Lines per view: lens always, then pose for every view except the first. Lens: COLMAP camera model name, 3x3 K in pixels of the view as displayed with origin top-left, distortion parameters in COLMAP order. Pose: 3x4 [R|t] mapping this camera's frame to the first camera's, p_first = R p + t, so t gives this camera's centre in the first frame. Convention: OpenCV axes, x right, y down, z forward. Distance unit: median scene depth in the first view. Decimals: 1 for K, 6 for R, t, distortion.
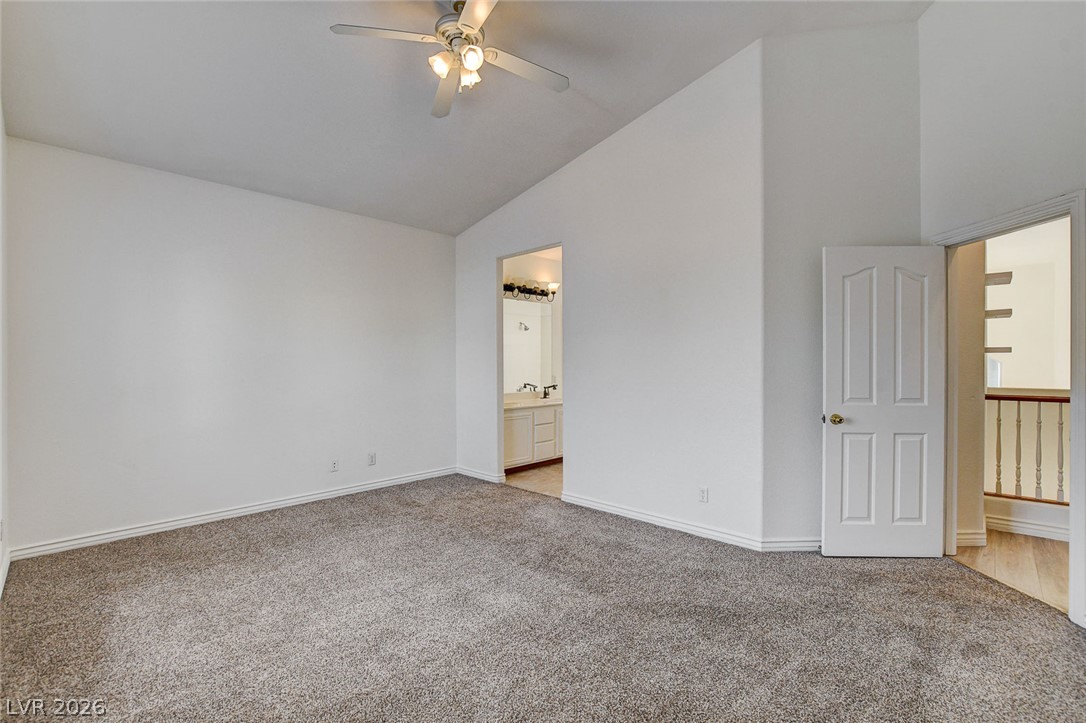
lens RADIAL K [[492.6, 0, 546.1], [0, 492.6, 366.0], [0, 0, 1]] dist [-0.001031, -0.000105]
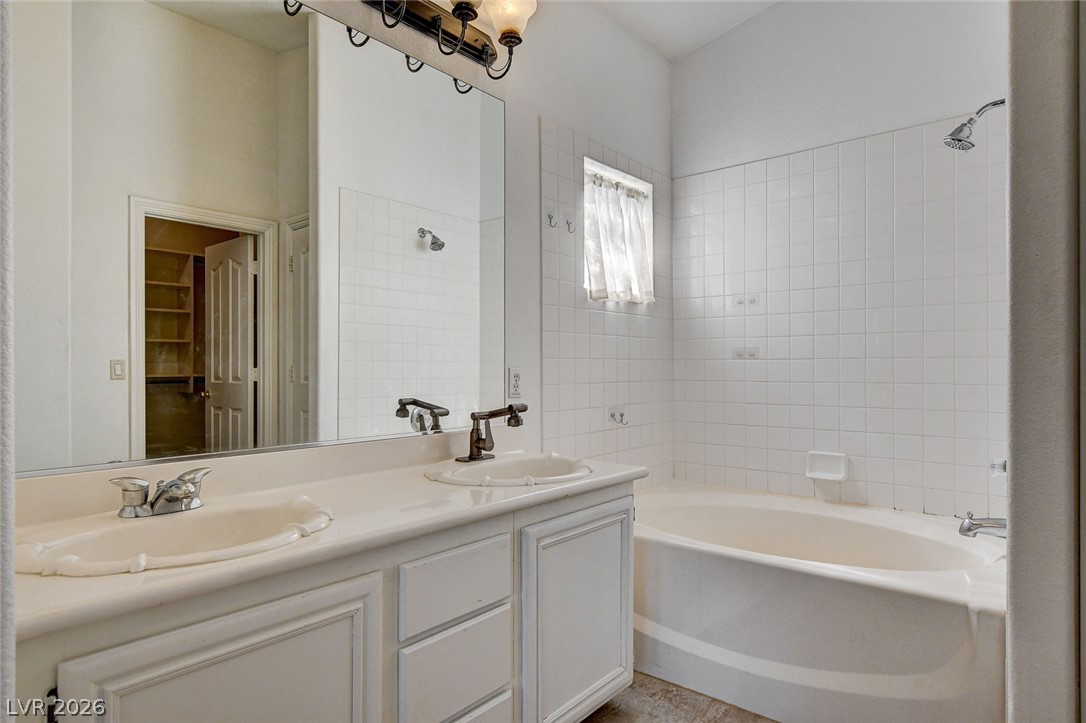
lens RADIAL K [[616.0, 0, 543.5], [0, 616.0, 362.5], [0, 0, 1]] dist [-0.000006, -0.000032]
pose [[0.997844, 0.003295, 0.065552, 0.012303], [-0.002811, 0.999968, -0.007475, 0.020639], [-0.065575, 0.007275, 0.997821, 0.754380]]
